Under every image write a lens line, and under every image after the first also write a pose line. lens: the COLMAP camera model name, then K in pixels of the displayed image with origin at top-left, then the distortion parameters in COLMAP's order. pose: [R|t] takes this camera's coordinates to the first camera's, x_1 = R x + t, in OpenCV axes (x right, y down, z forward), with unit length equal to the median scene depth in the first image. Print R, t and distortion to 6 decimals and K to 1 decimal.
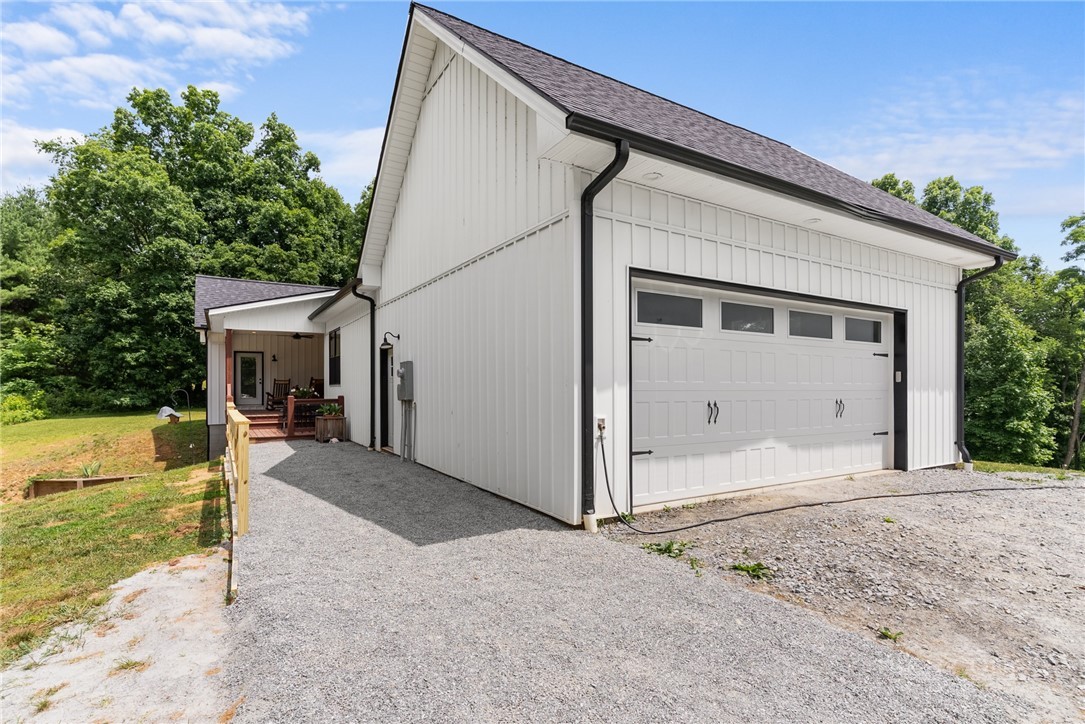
lens RADIAL K [[525.3, 0, 540.9], [0, 525.3, 383.2], [0, 0, 1]] dist [-0.001586, 0.001146]
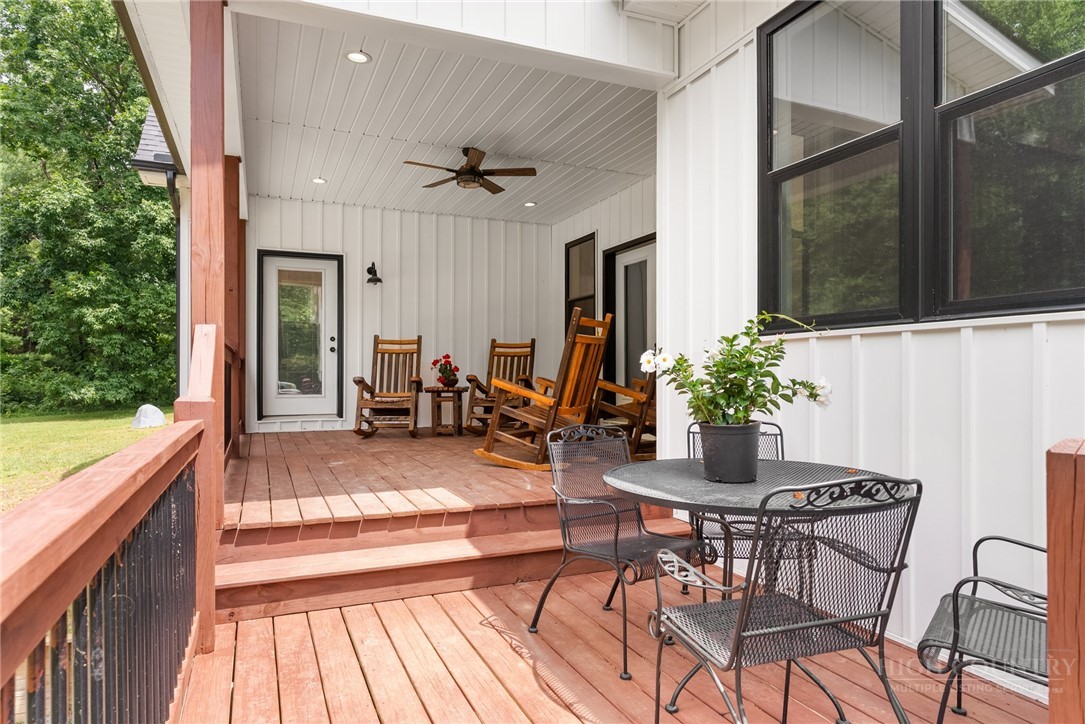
lens RADIAL K [[656.0, 0, 542.5], [0, 656.0, 362.0], [0, 0, 1]] dist [-0.000630, 0.001290]
pose [[0.990962, 0.000645, -0.134141, -0.212120], [-0.002256, 0.999927, -0.011856, 0.007384], [0.134123, 0.012051, 0.990891, 0.371357]]
